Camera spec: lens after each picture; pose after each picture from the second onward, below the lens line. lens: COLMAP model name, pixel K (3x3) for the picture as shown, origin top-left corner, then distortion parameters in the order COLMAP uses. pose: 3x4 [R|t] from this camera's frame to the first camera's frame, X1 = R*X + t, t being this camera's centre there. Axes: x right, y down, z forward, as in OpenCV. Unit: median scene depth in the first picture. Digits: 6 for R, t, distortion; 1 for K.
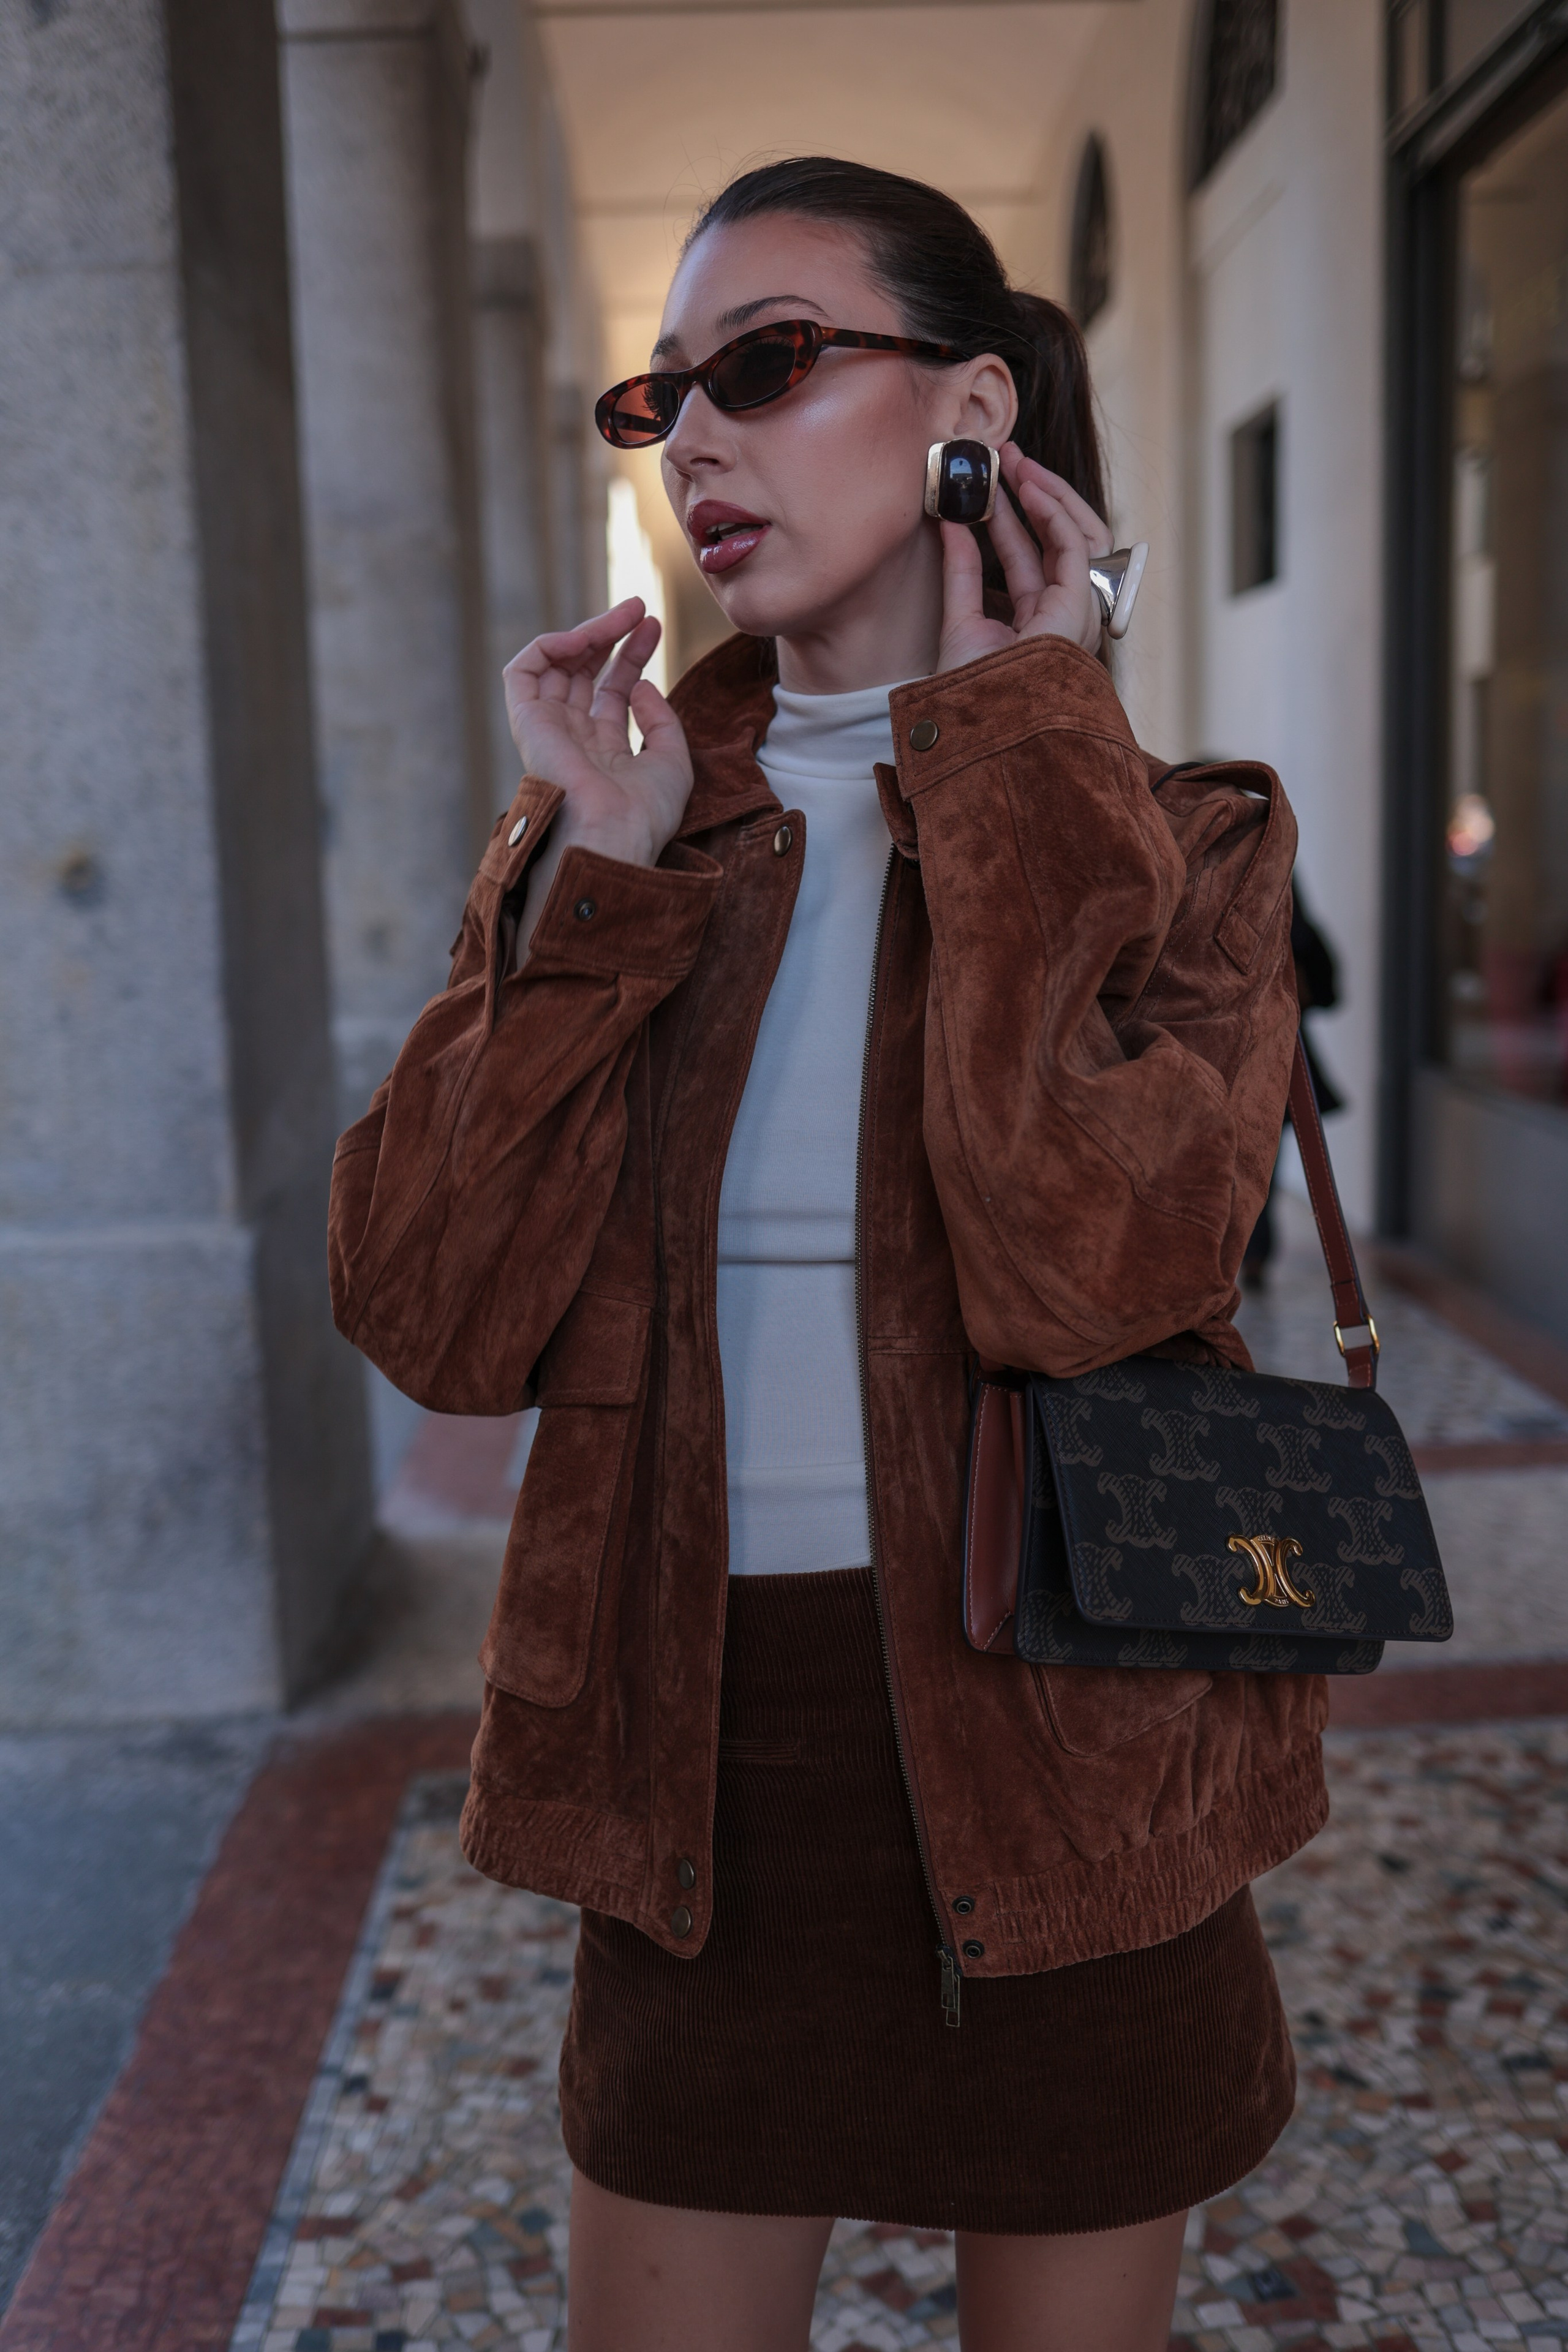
lens RADIAL K [[2280.8, 0, 778.8], [0, 2280.8, 1168.2], [0, 0, 1]] dist [-0.070594, 0.056885]
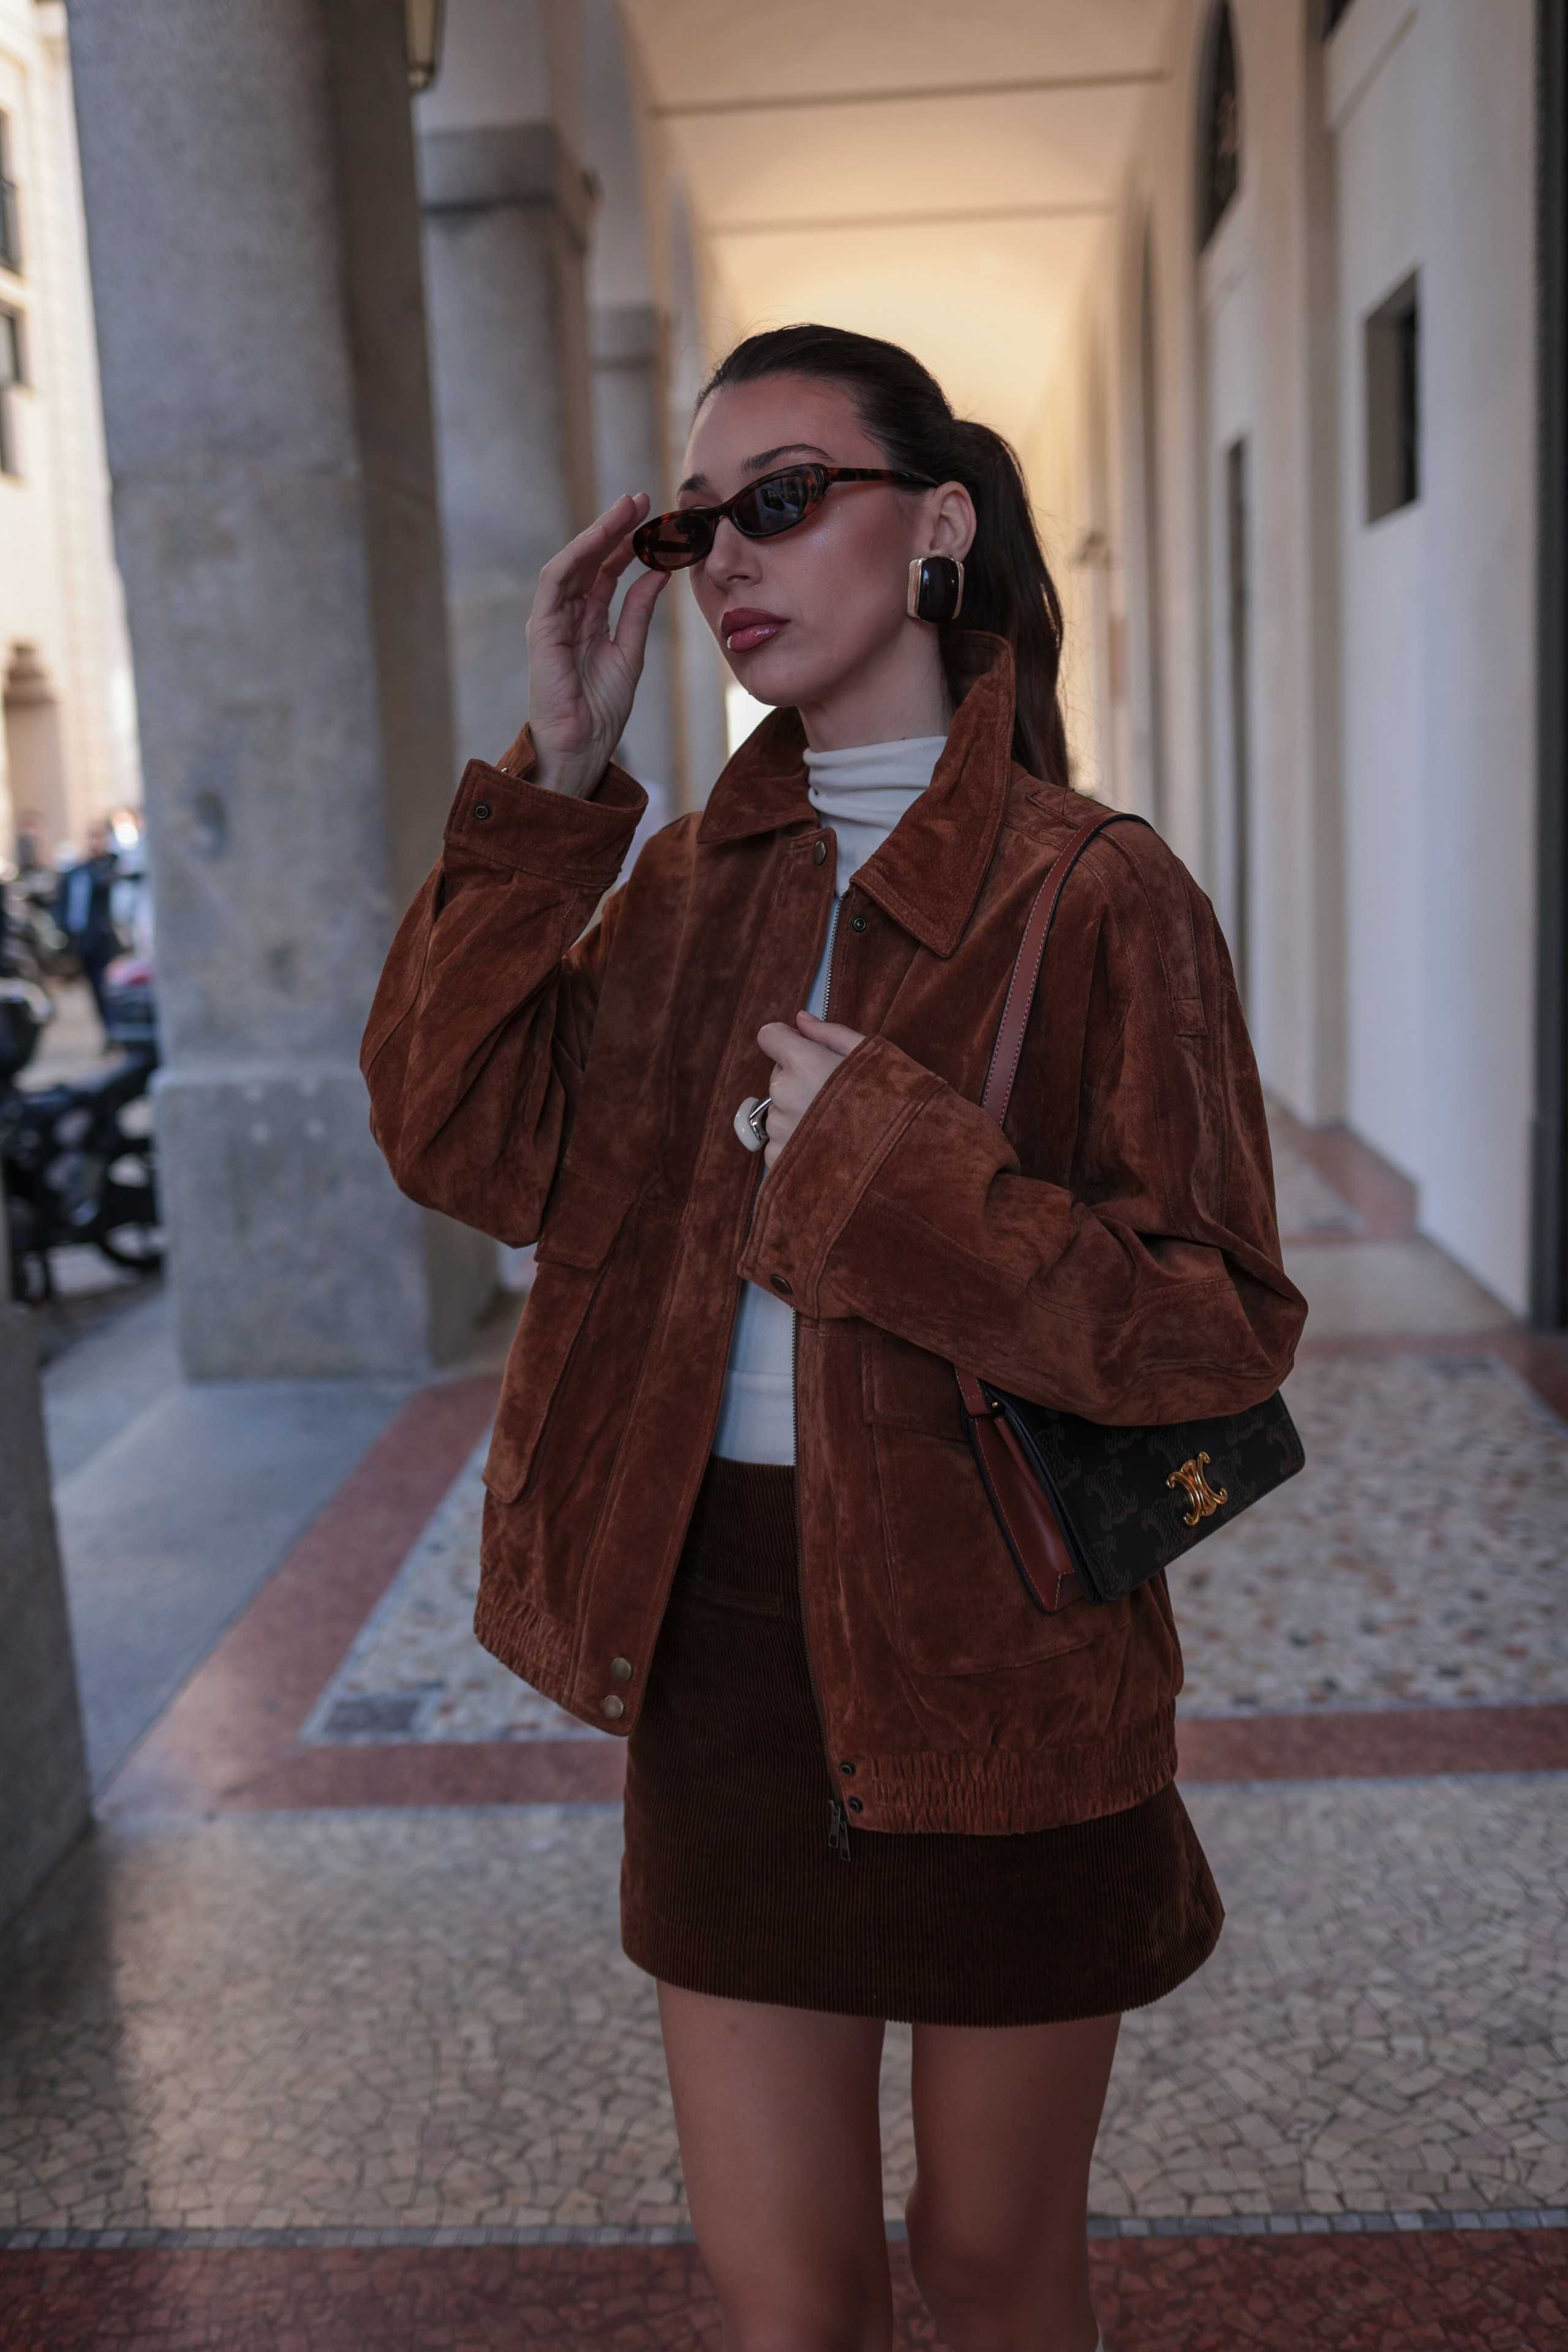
lens RADIAL K [[2280.8, 0, 778.8], [0, 2280.8, 1168.2], [0, 0, 1]] dist [-0.070594, 0.056885]
pose [[0.996561, -0.004982, -0.082707, 0.152019], [0.006543, 0.999805, 0.018616, -0.090682], [0.082598, -0.019093, 0.996400, 0.446319]]
